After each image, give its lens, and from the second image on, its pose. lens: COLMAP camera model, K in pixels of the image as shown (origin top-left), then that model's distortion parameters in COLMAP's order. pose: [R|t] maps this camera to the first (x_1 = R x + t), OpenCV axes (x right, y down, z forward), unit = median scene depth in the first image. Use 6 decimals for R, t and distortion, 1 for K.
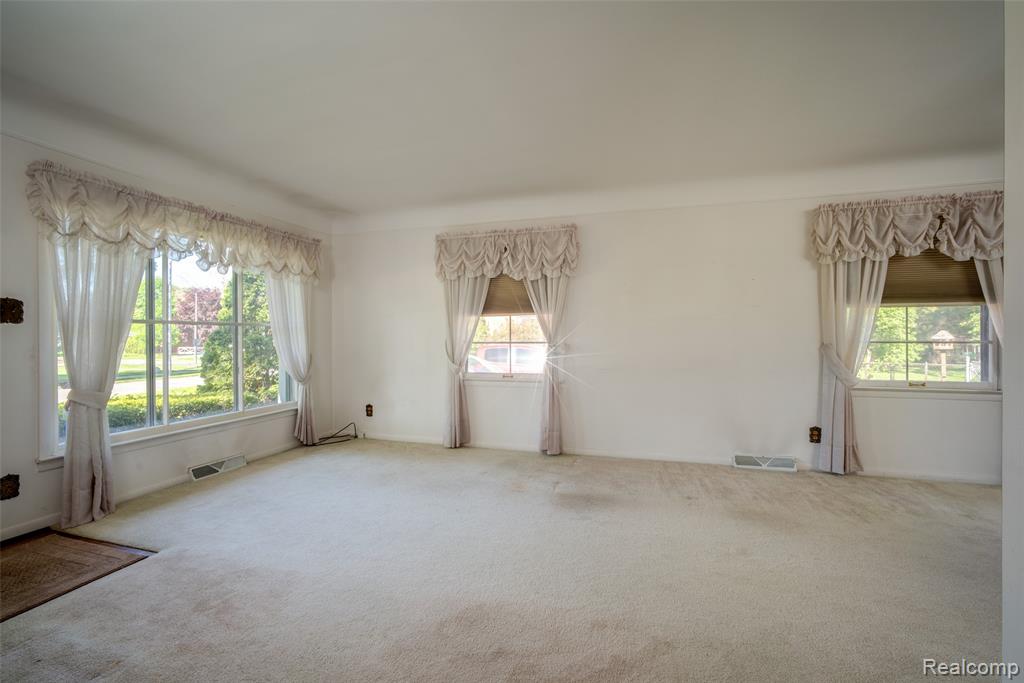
lens RADIAL K [[433.6, 0, 517.7], [0, 433.6, 339.3], [0, 0, 1]] dist [-0.026263, 0.007710]
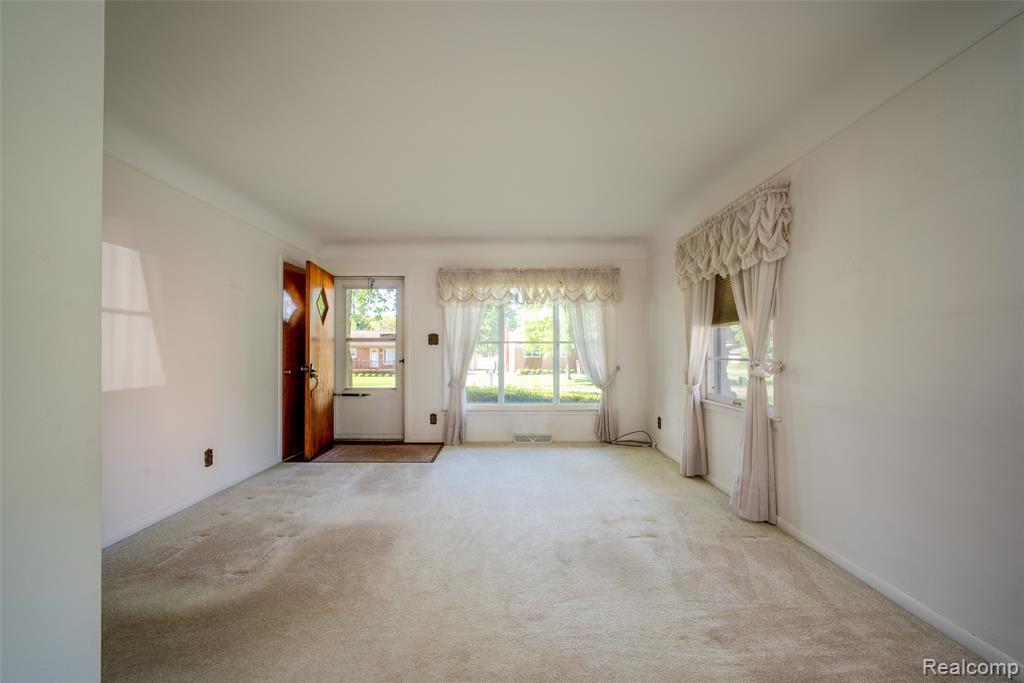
lens RADIAL K [[433.6, 0, 514.3], [0, 433.6, 340.8], [0, 0, 1]] dist [-0.026263, 0.007710]
pose [[0.314881, -0.017163, -0.948976, 0.735204], [-0.002258, 0.999820, -0.018832, -0.012830], [0.949129, 0.008073, 0.314785, 0.478220]]
